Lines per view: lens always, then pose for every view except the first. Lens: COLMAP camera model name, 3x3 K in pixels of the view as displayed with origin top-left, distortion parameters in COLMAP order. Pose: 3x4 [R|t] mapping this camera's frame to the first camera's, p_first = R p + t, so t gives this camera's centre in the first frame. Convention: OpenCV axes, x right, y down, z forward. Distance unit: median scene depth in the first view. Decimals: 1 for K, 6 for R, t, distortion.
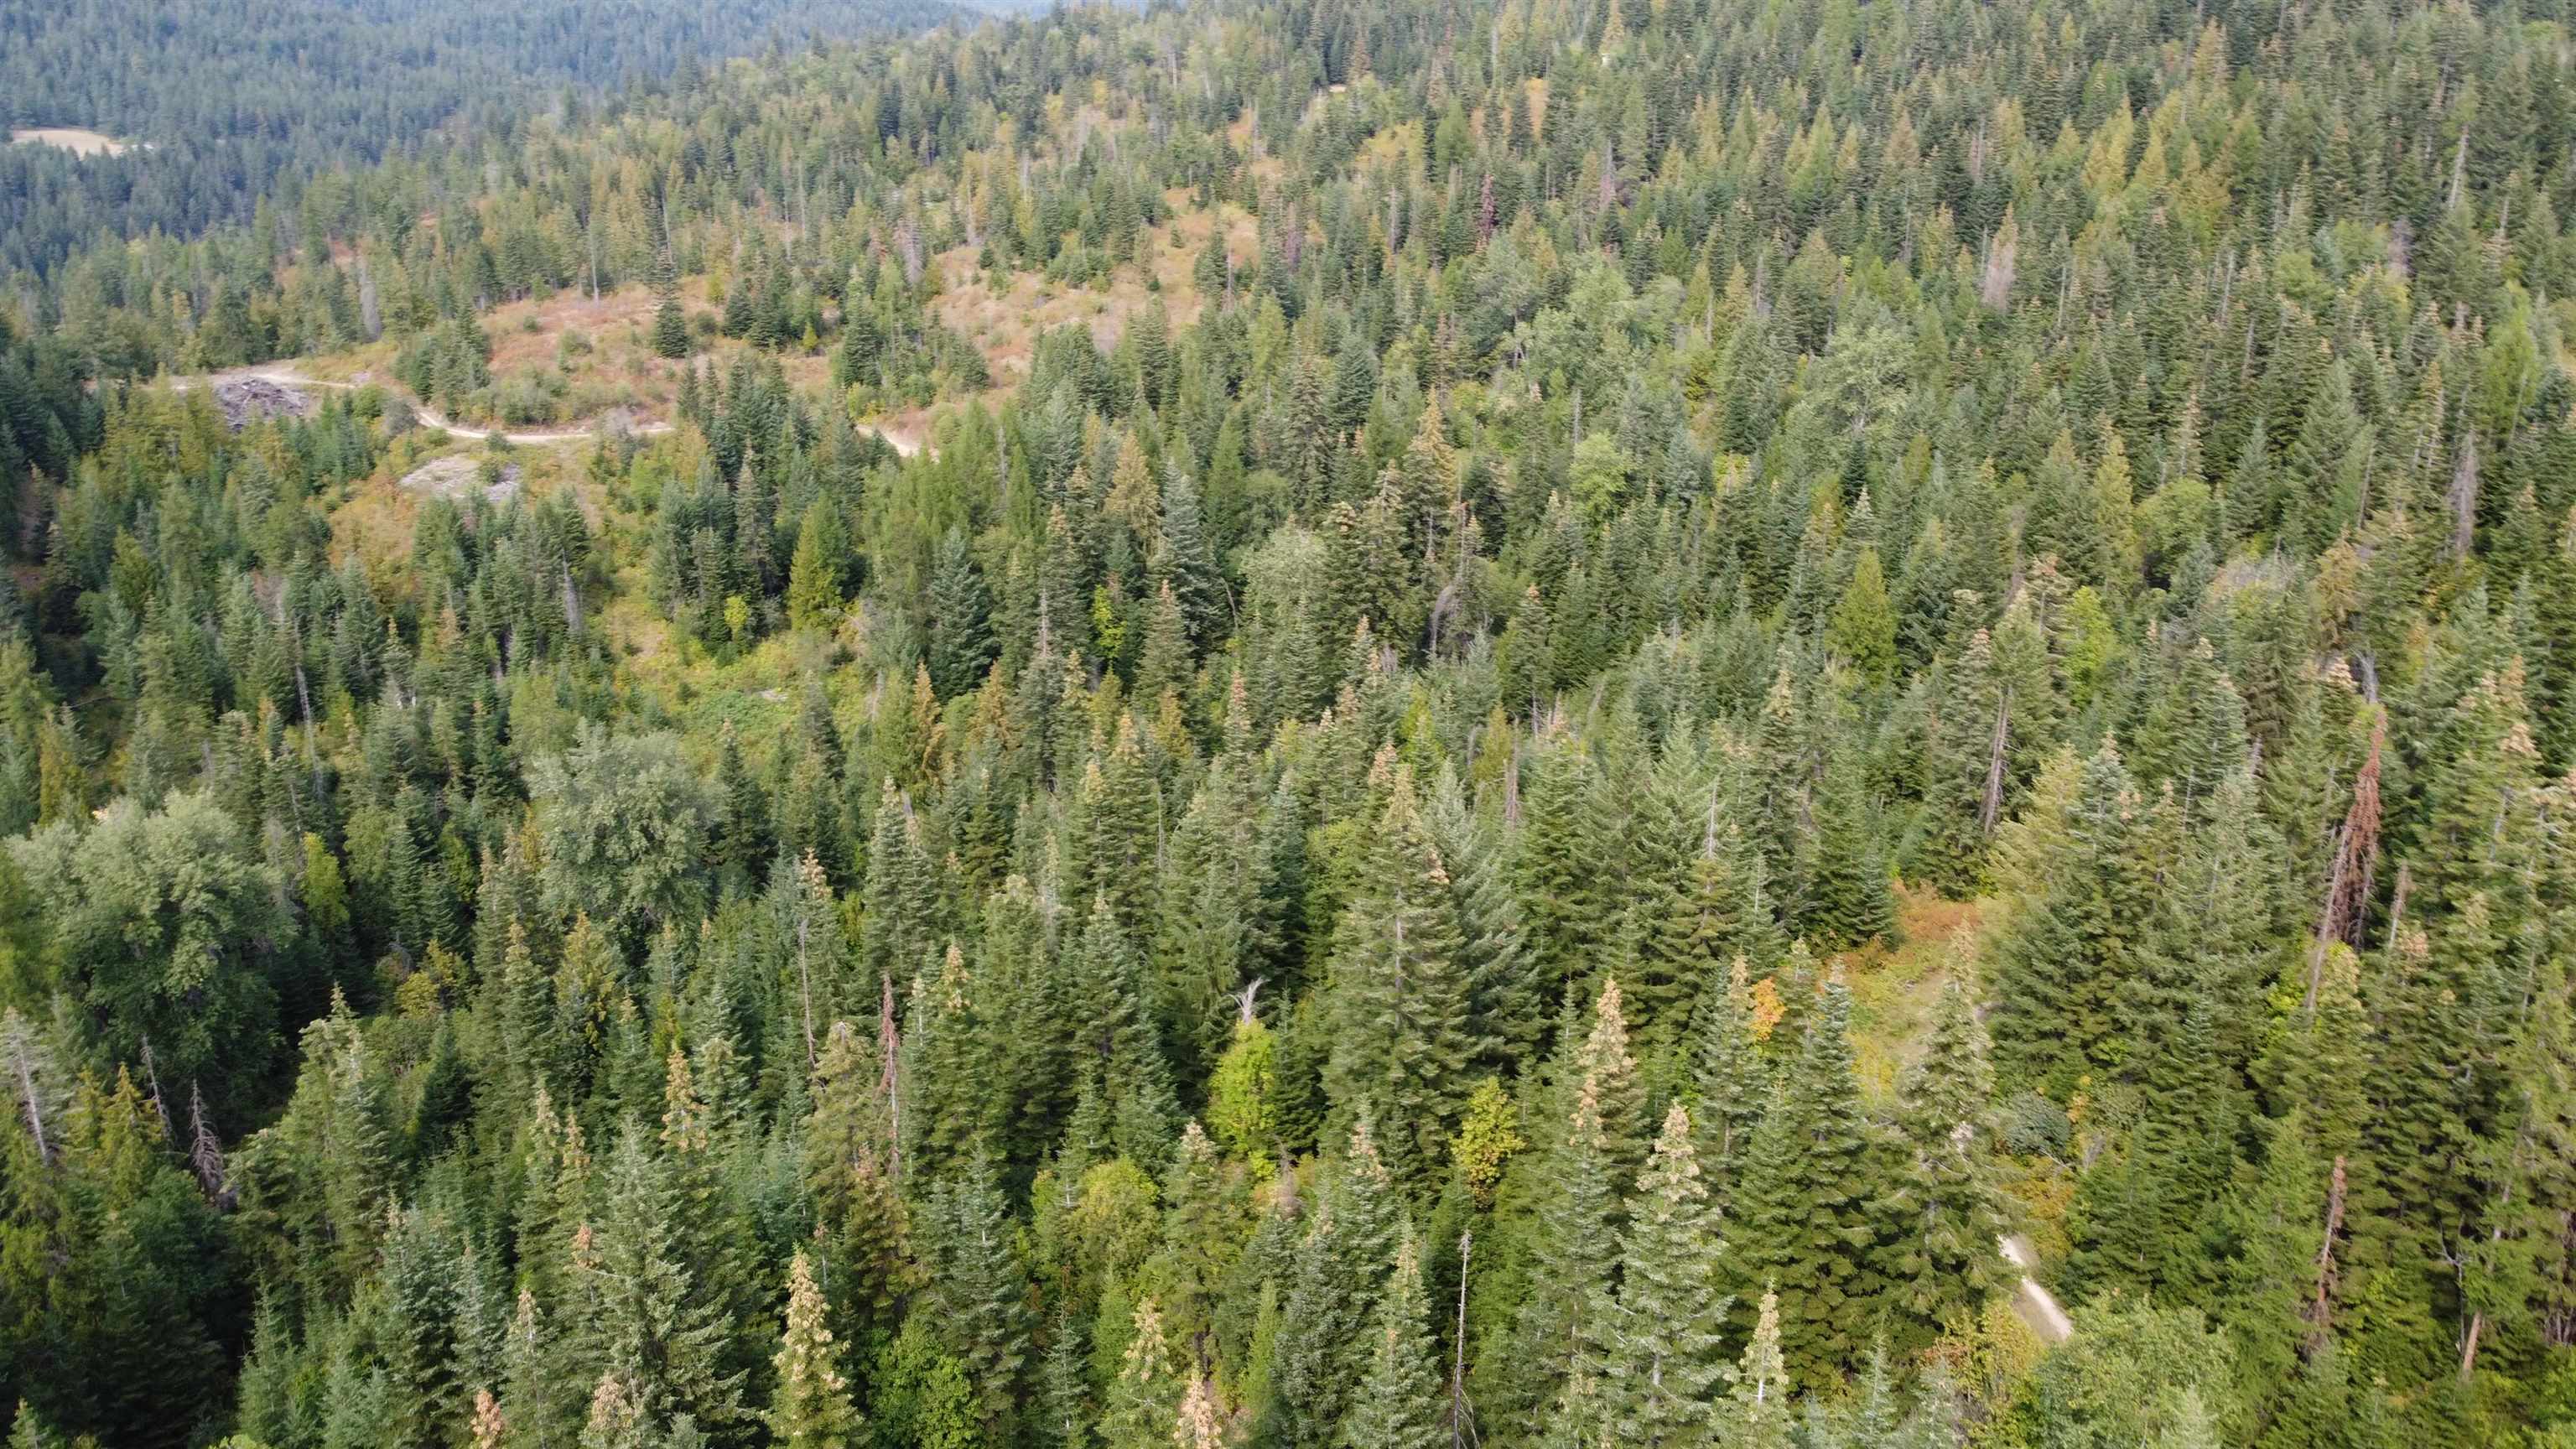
lens RADIAL K [[1903.6, 0, 1289.4], [0, 1903.6, 719.3], [0, 0, 1]] dist [-0.013905, 0.009756]
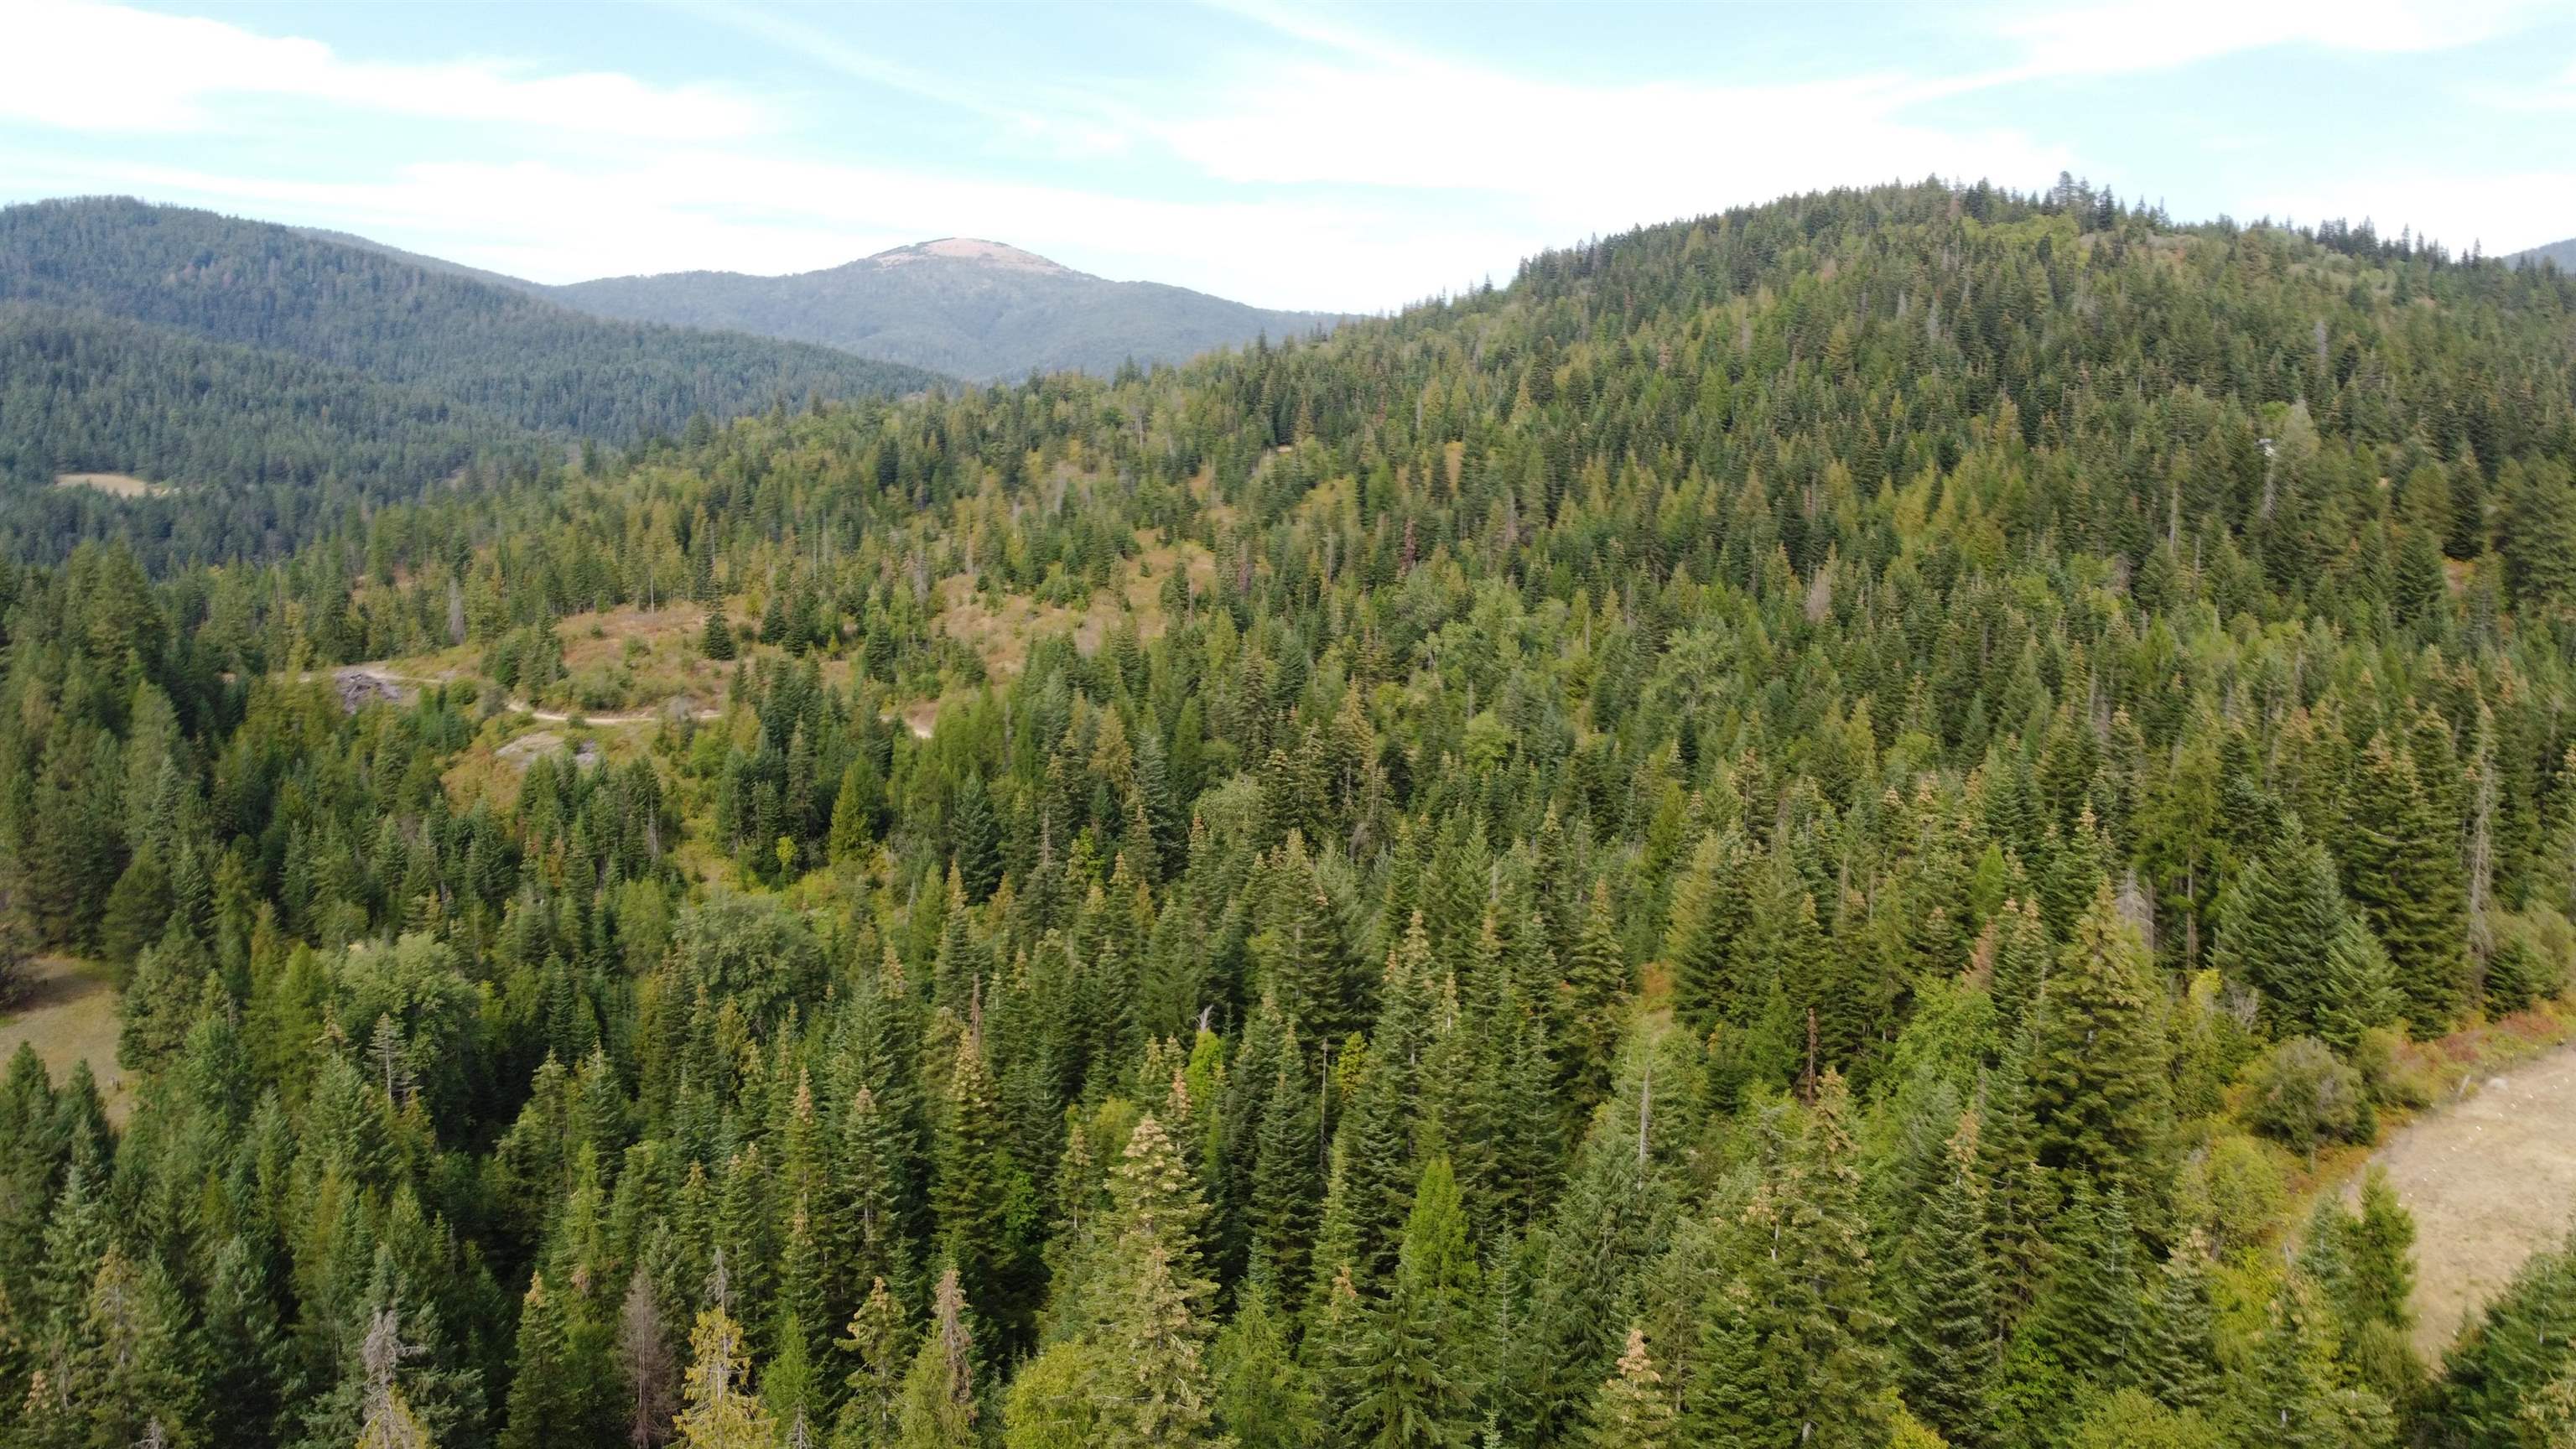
lens RADIAL K [[1903.6, 0, 1287.6], [0, 1903.6, 726.4], [0, 0, 1]] dist [-0.013905, 0.009756]
pose [[0.999710, 0.006277, 0.023233, 0.002669], [-0.002093, 0.984407, -0.175893, 0.061732], [-0.023975, 0.175793, 0.984135, -0.175875]]
